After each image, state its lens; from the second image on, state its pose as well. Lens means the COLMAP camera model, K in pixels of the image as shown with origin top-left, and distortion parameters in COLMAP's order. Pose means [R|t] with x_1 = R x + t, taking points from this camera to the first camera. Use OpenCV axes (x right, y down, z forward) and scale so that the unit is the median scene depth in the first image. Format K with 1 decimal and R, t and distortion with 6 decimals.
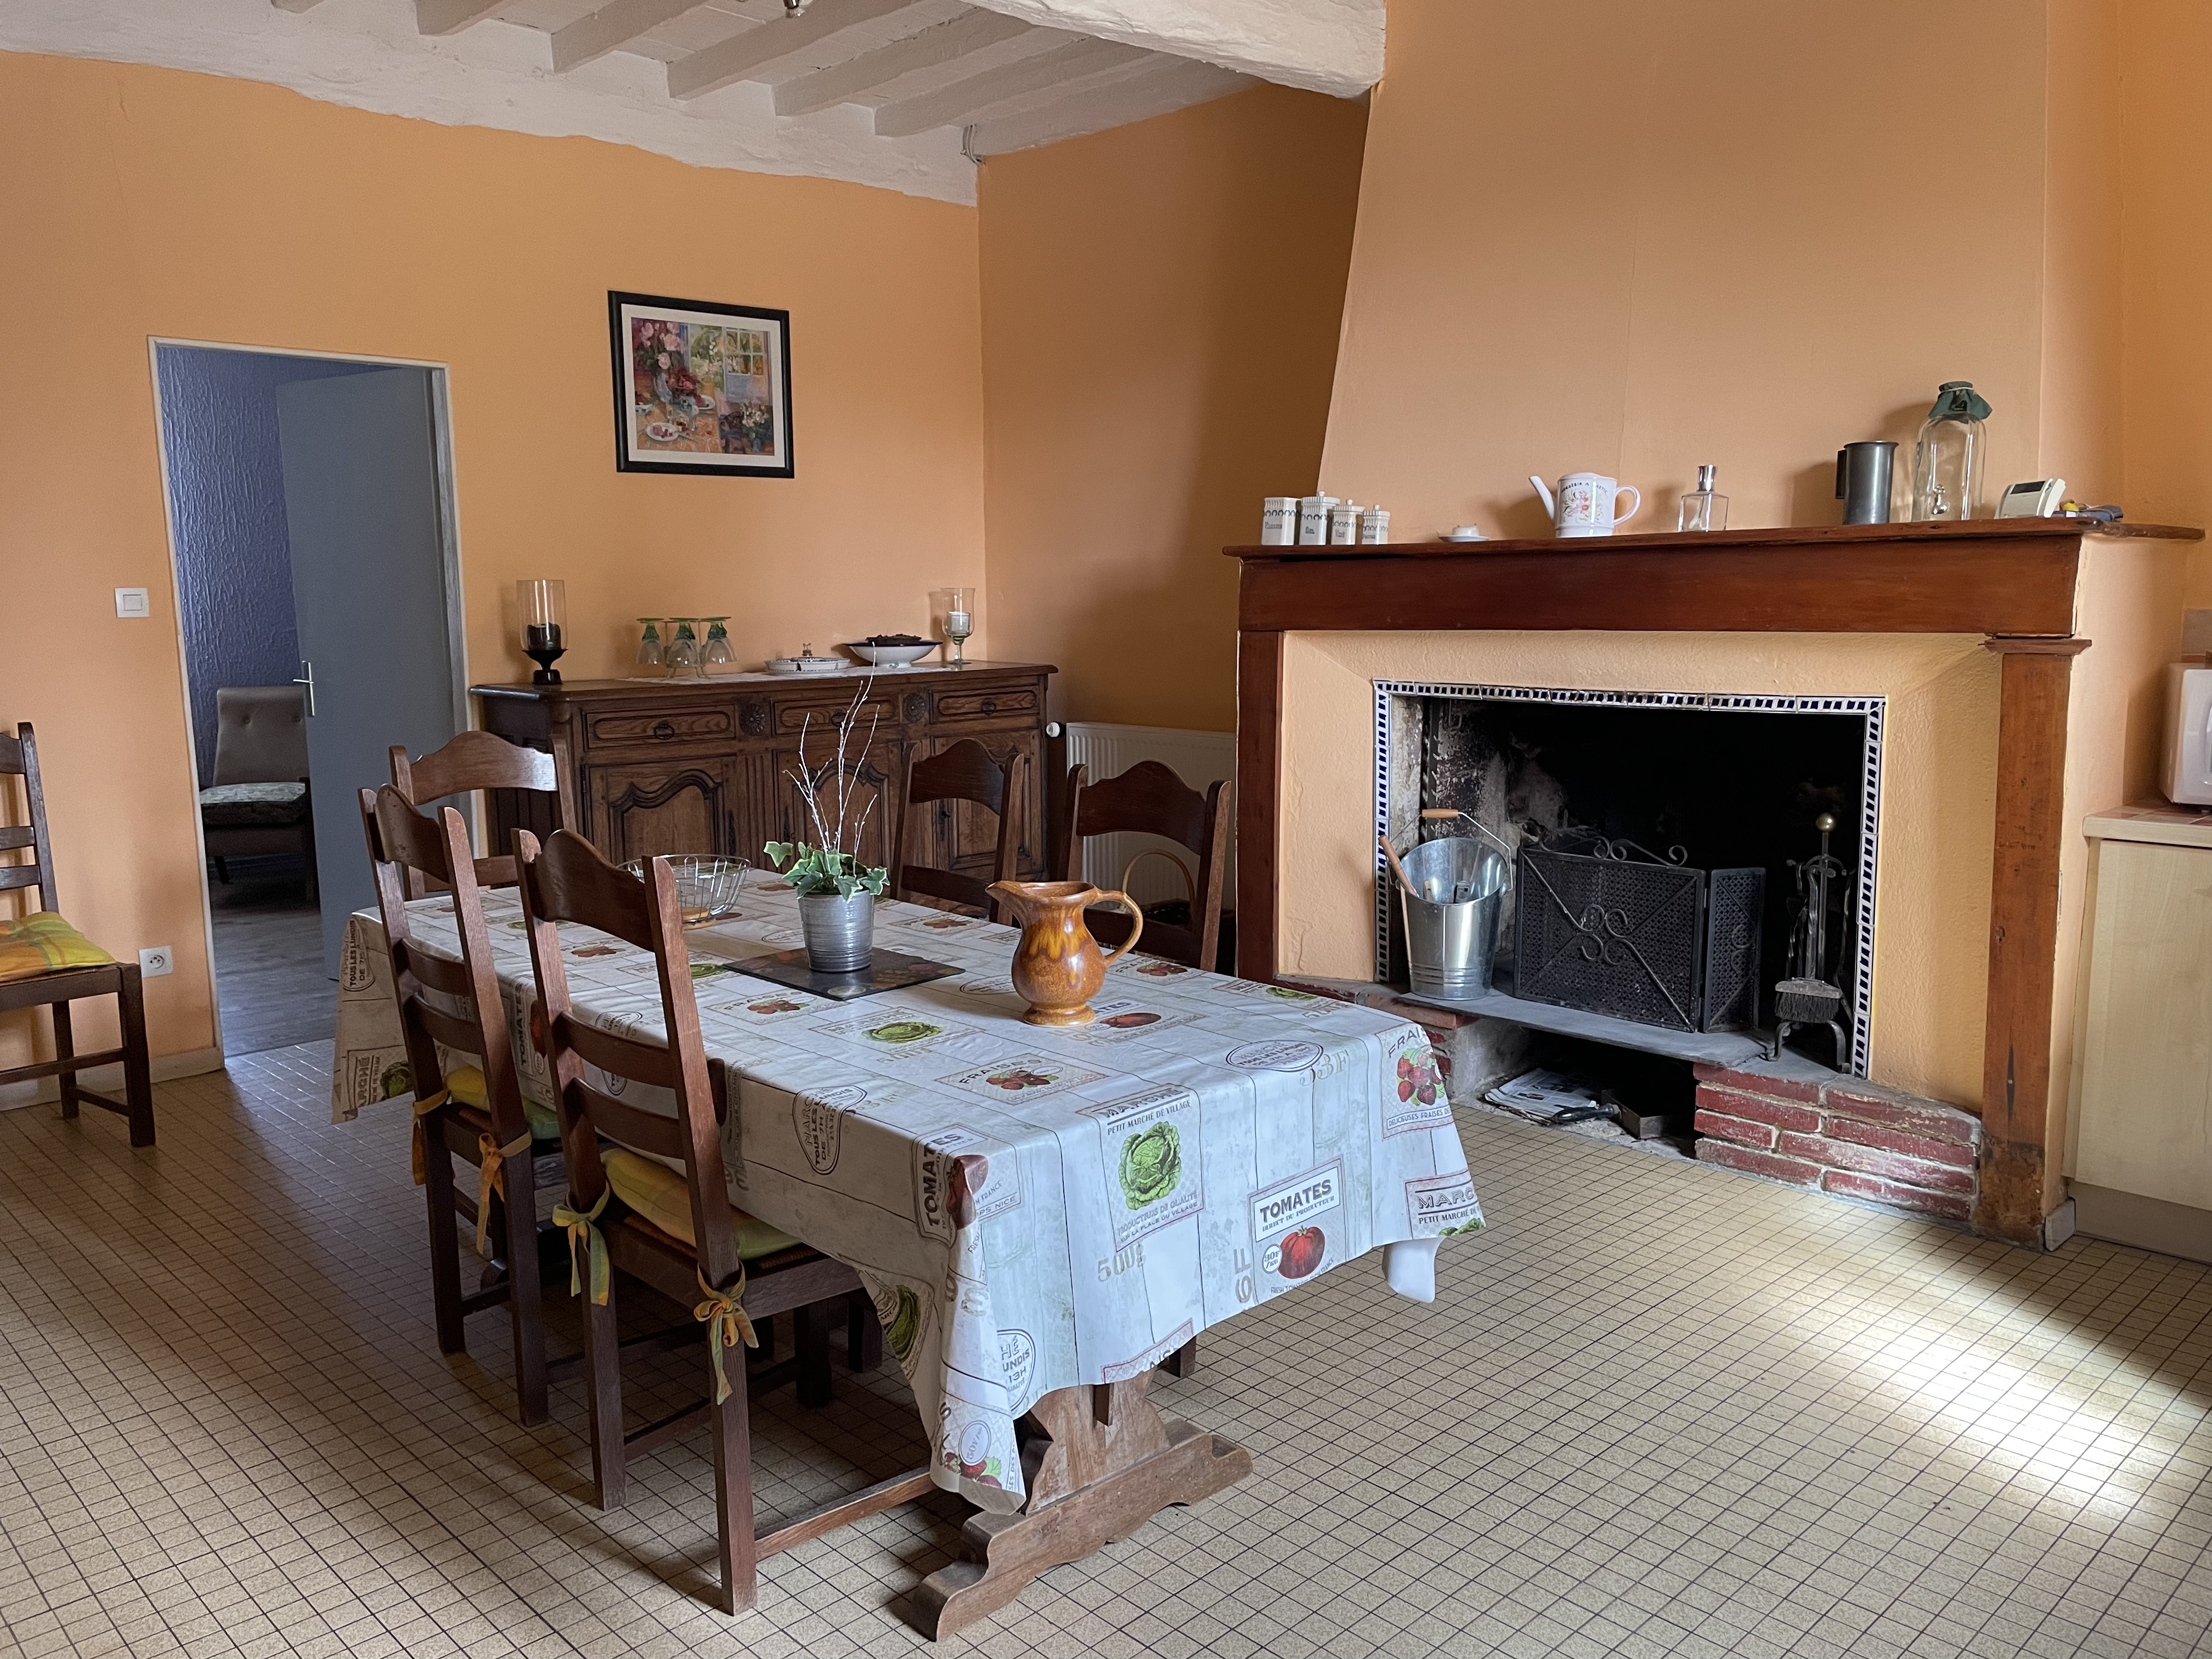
lens RADIAL K [[1668.3, 0, 1095.3], [0, 1668.3, 829.0], [0, 0, 1]] dist [0.124722, -0.177381]
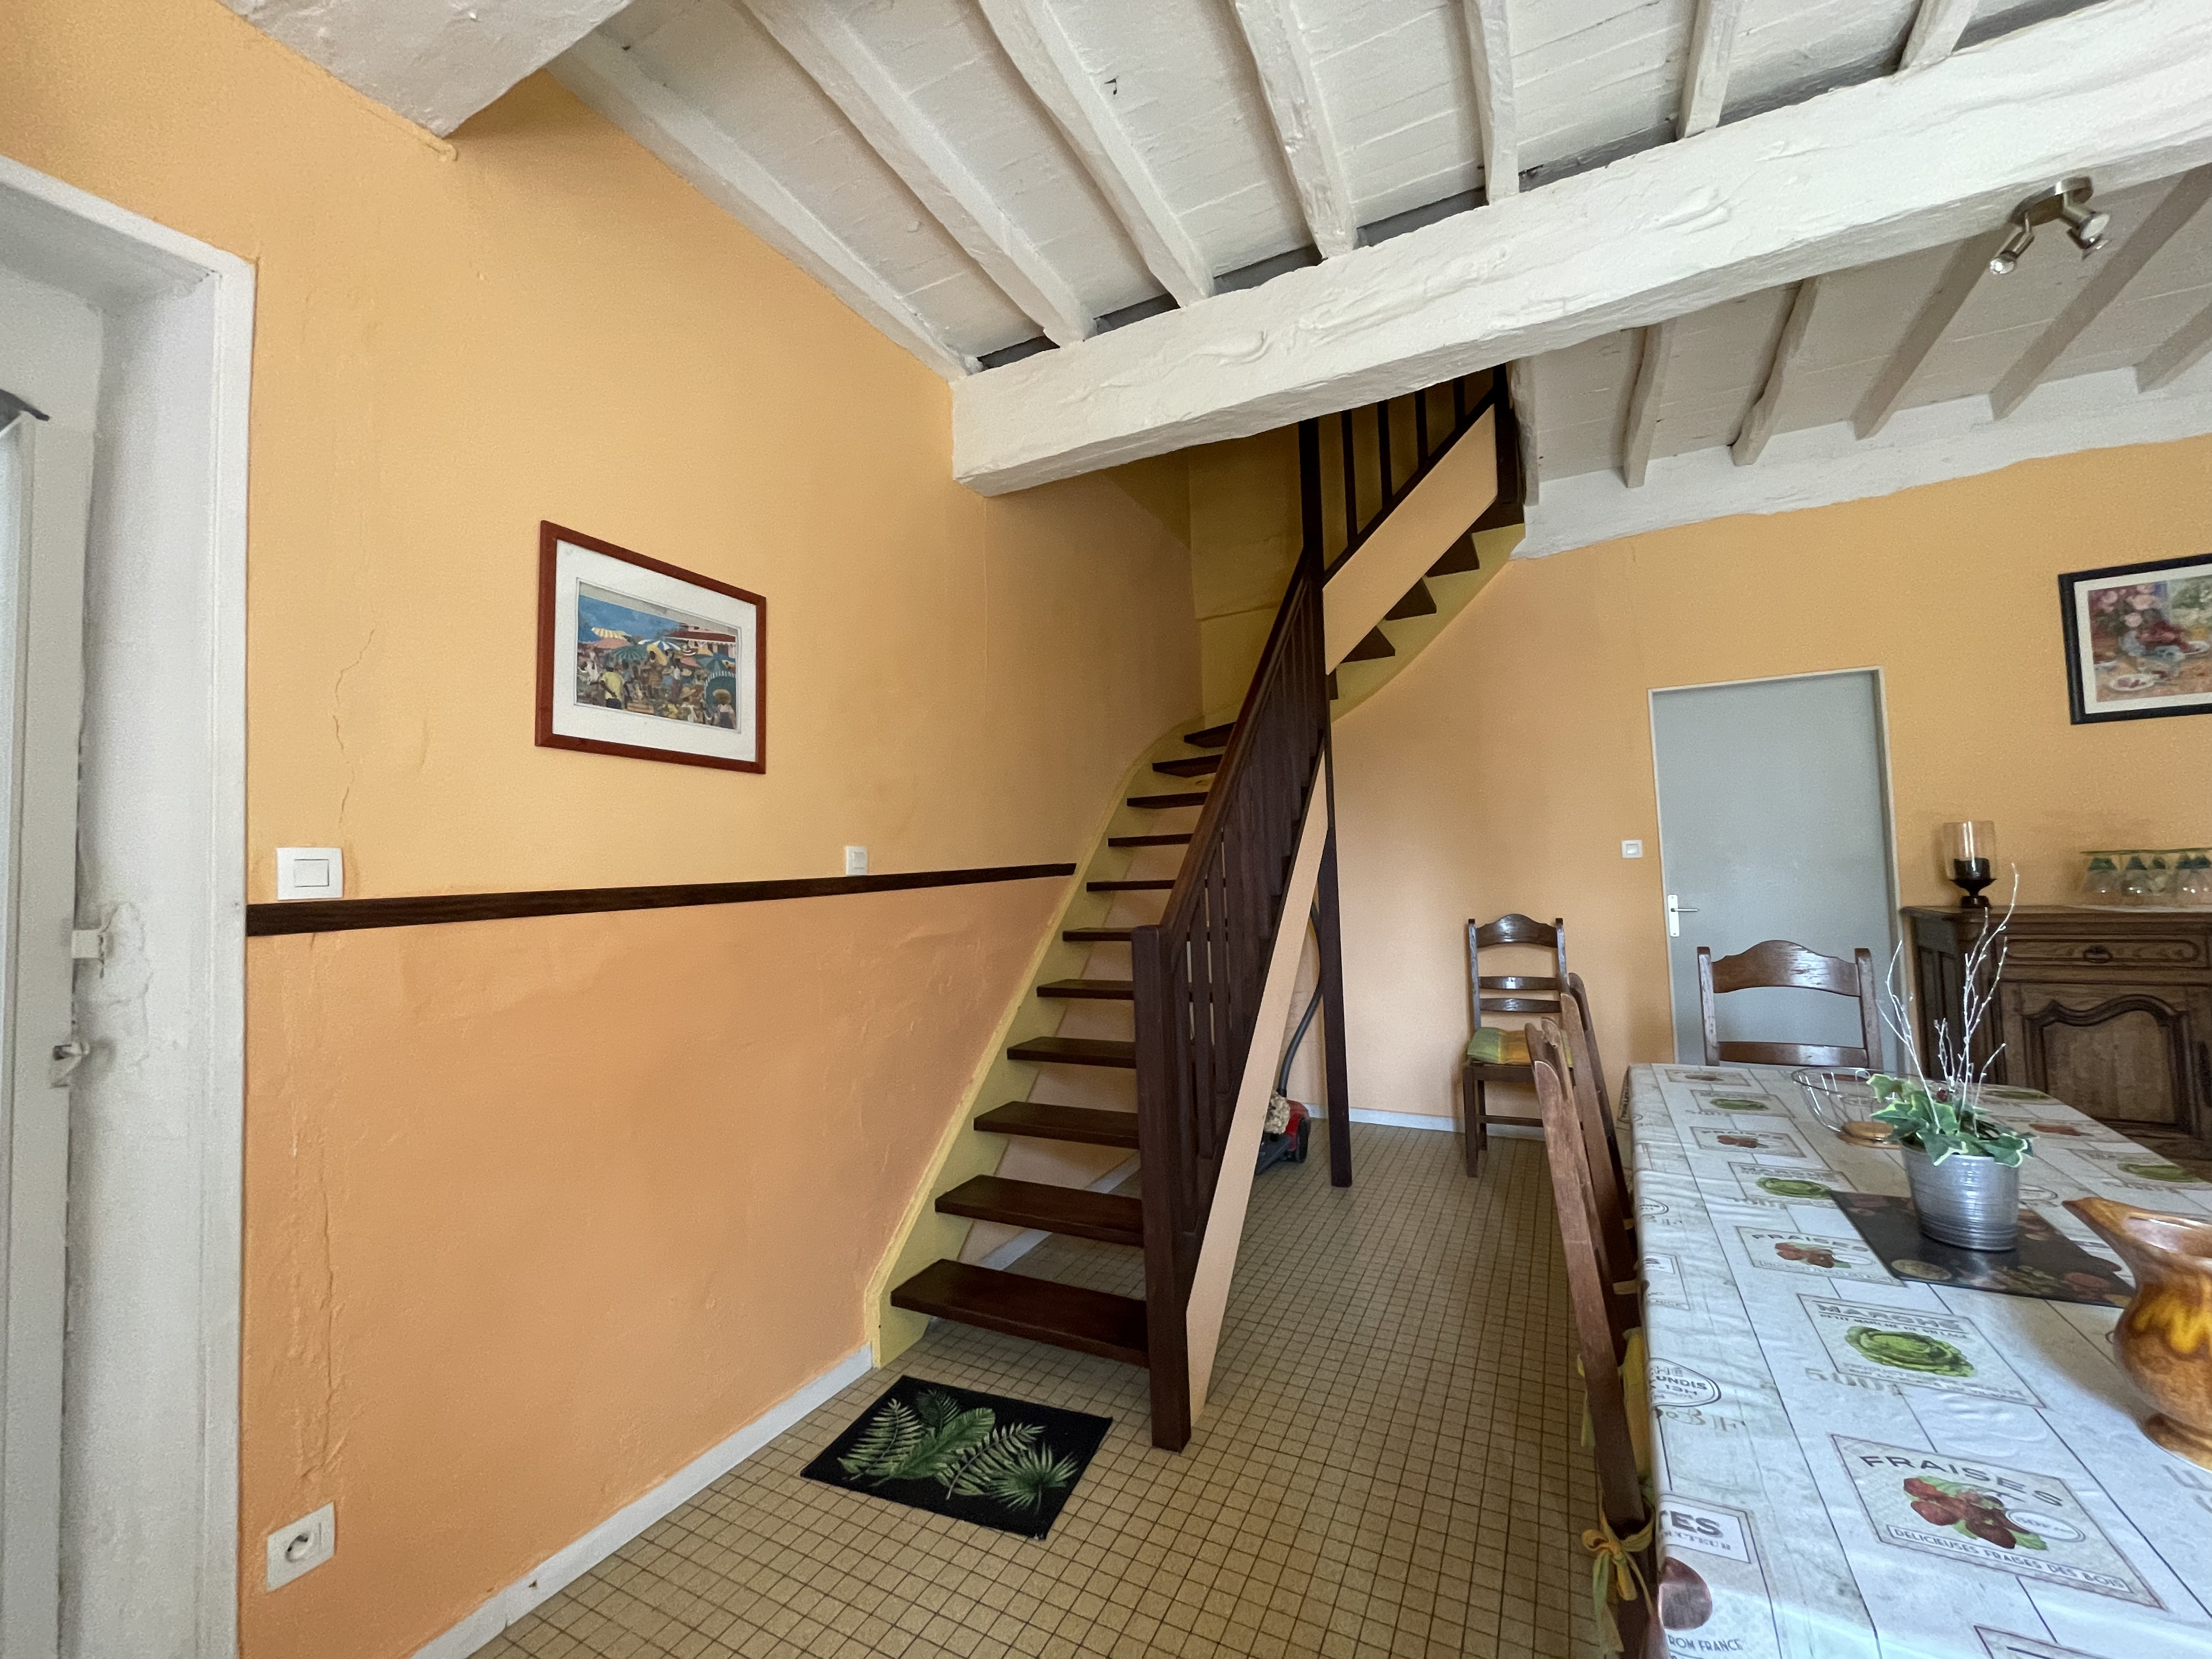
lens RADIAL K [[894.8, 0, 1101.9], [0, 894.8, 827.0], [0, 0, 1]] dist [-0.002437, -0.000381]
pose [[0.320366, -0.045998, -0.946176, 0.077483], [-0.110141, 0.990237, -0.085433, -0.020453], [0.940869, 0.131583, 0.312172, 0.214964]]
